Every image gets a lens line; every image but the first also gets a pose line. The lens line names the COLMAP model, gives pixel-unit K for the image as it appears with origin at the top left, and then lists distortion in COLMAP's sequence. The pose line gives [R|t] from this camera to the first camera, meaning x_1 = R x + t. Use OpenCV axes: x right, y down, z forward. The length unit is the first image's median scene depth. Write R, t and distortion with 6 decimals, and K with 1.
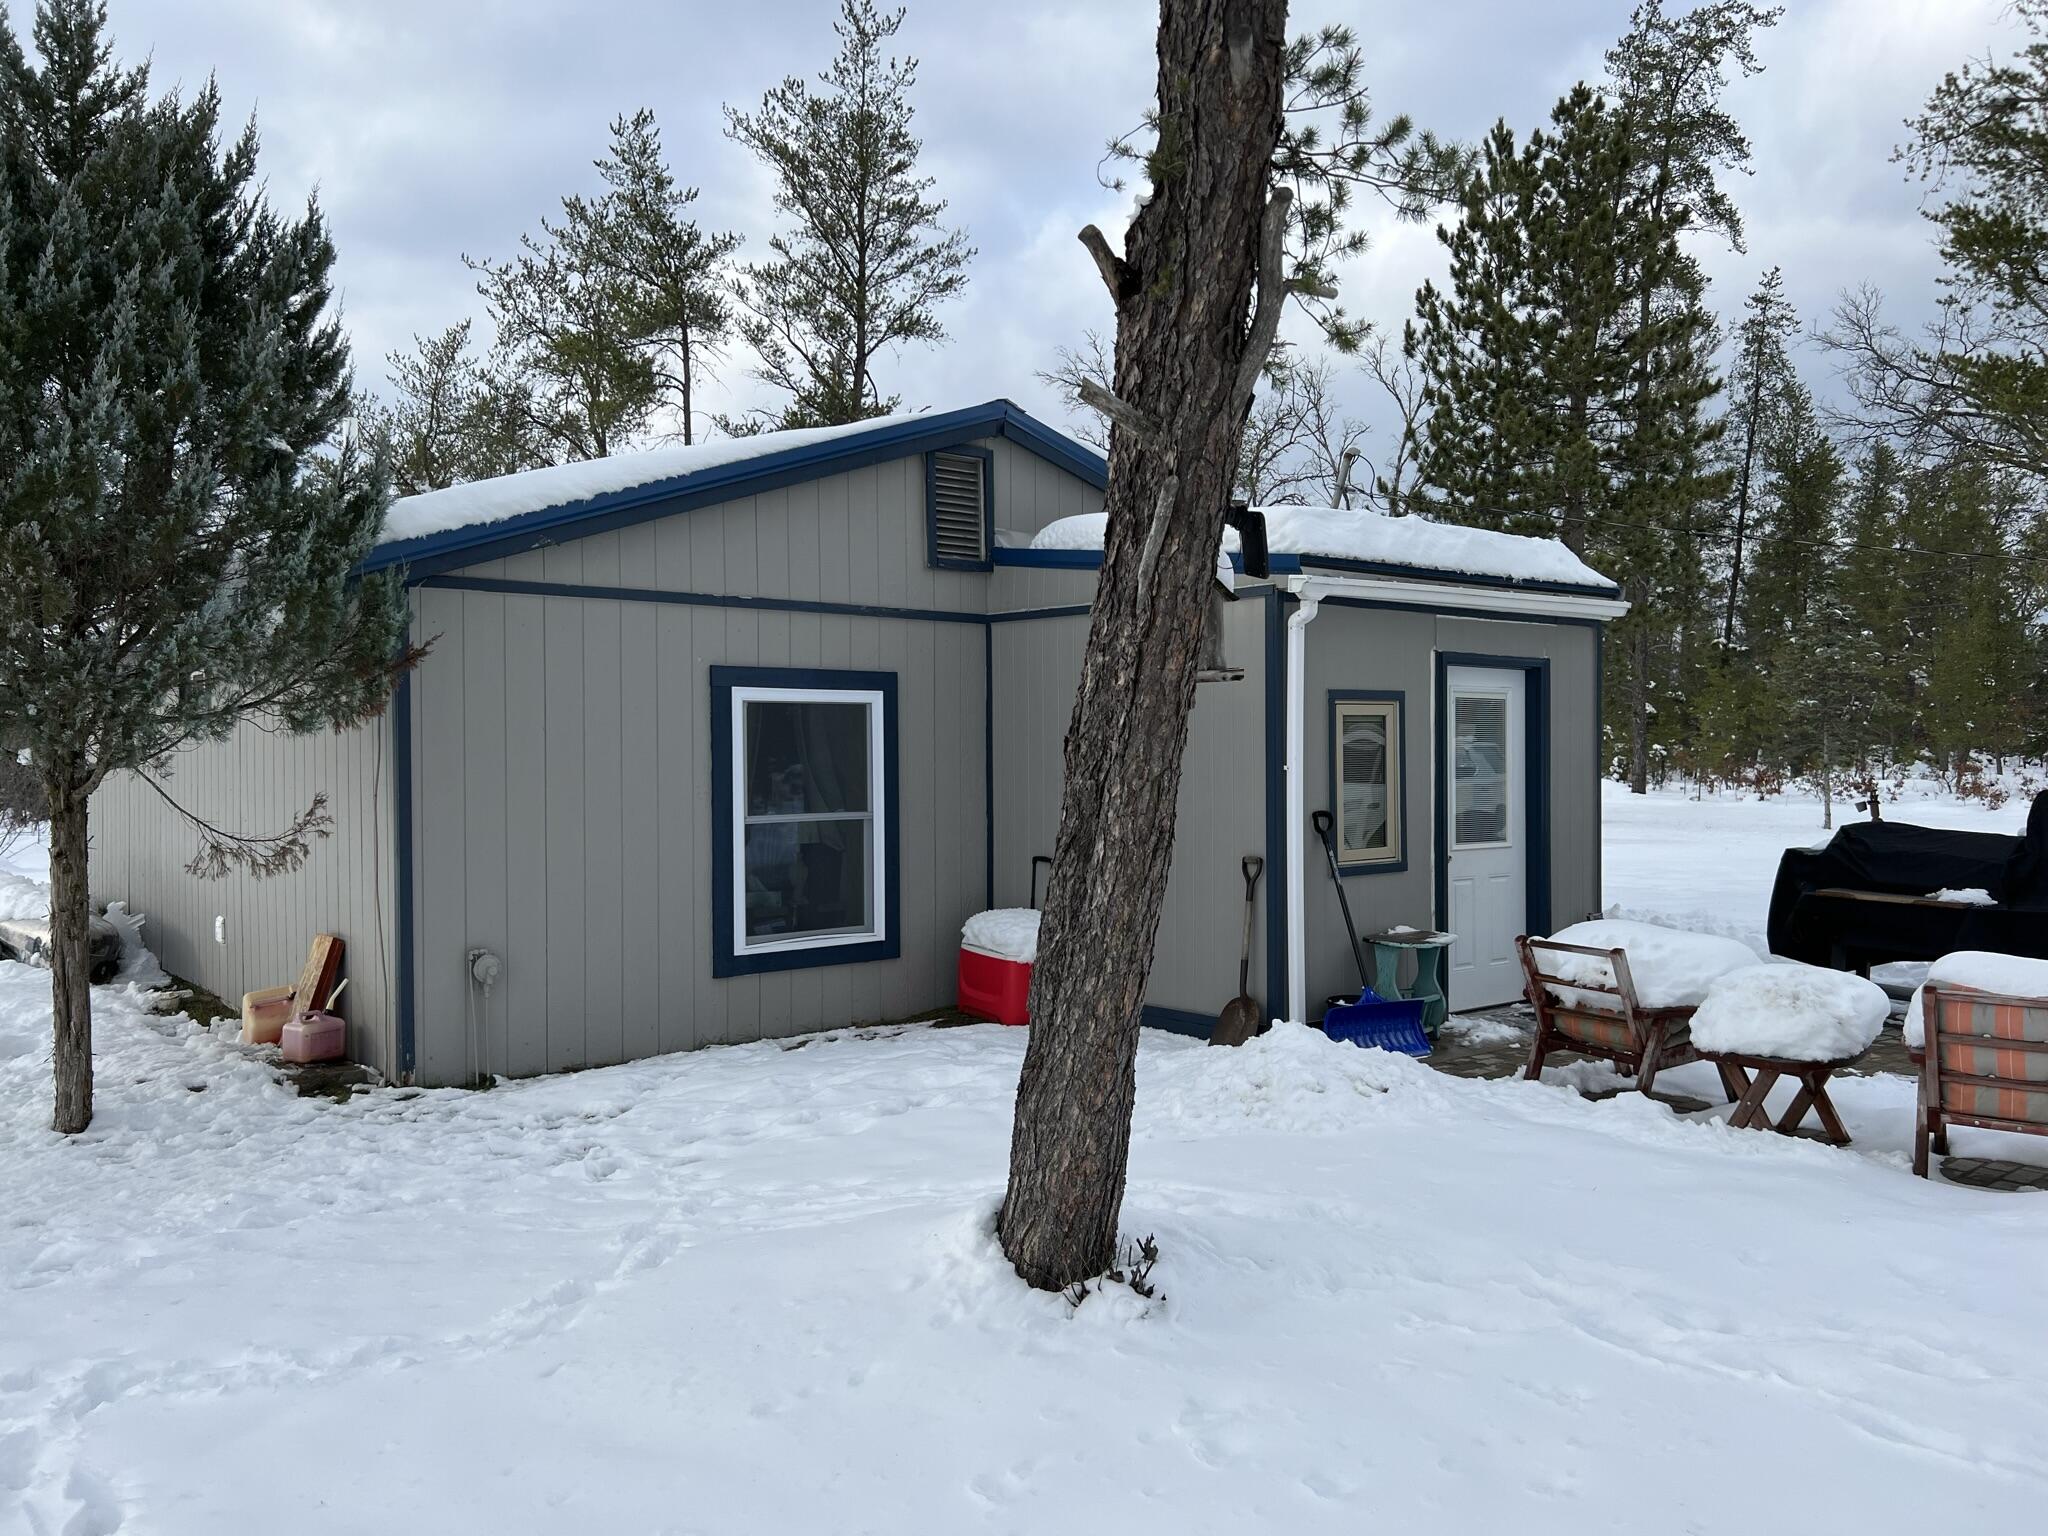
lens RADIAL K [[1552.2, 0, 1037.2], [0, 1552.2, 754.9], [0, 0, 1]] dist [0.051951, -0.056445]
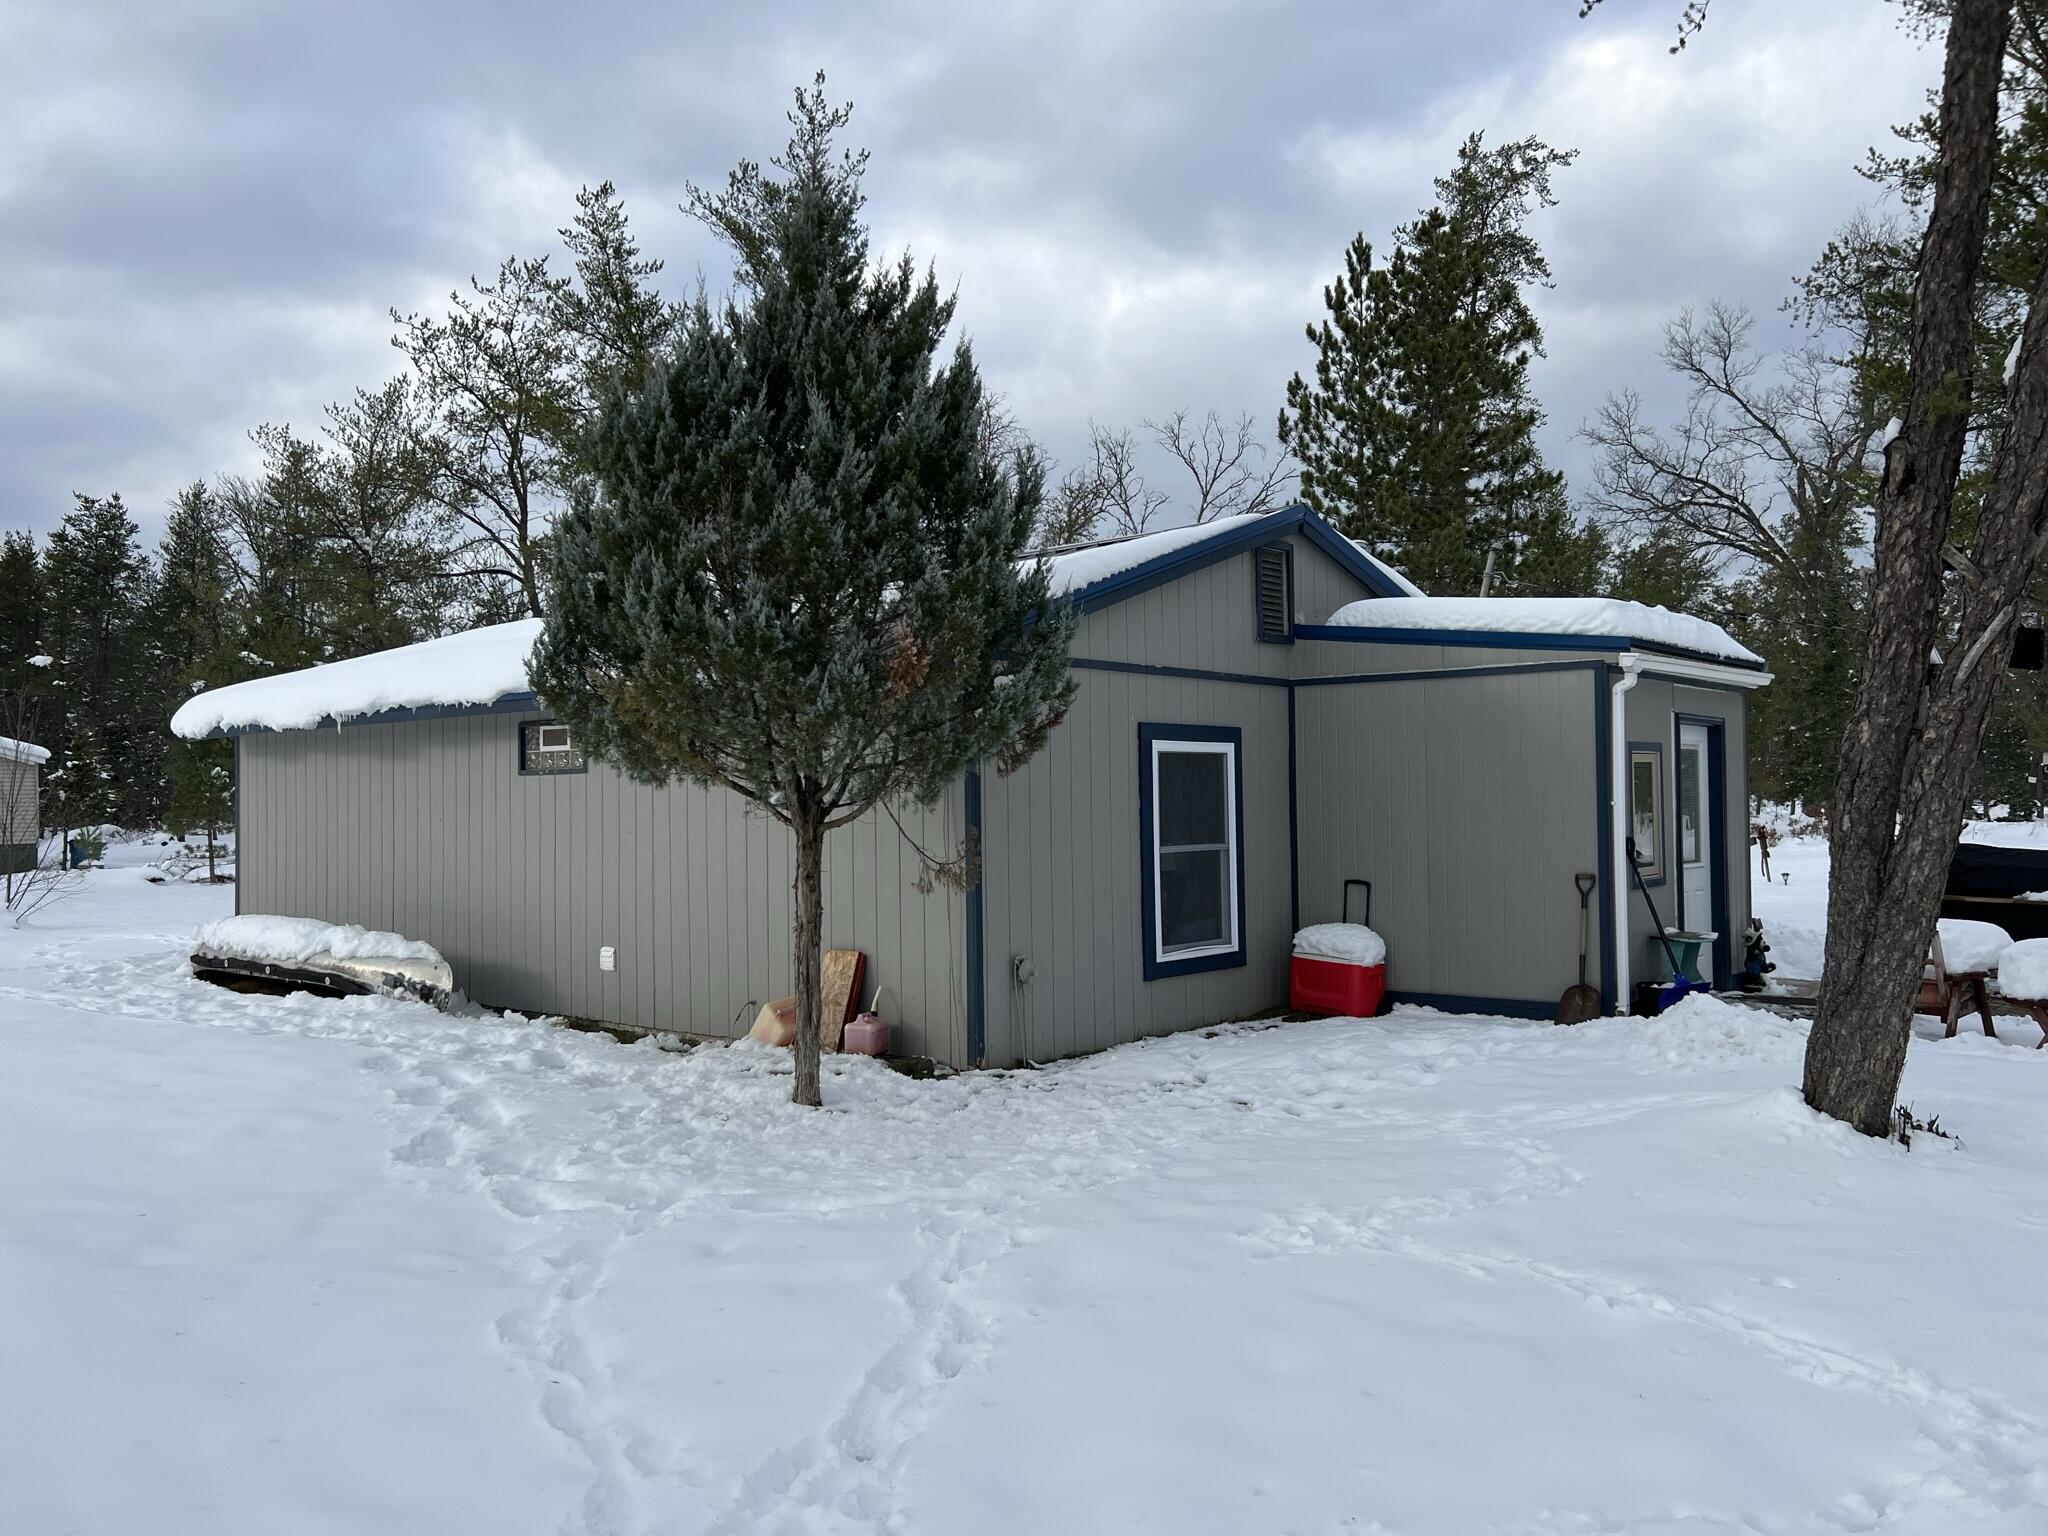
lens RADIAL K [[1552.2, 0, 1034.6], [0, 1552.2, 756.3], [0, 0, 1]] dist [0.051951, -0.056445]
pose [[0.983874, -0.001496, 0.178858, -0.156925], [0.007490, 0.999433, -0.032841, 0.002502], [-0.178708, 0.033651, 0.983327, -0.052600]]
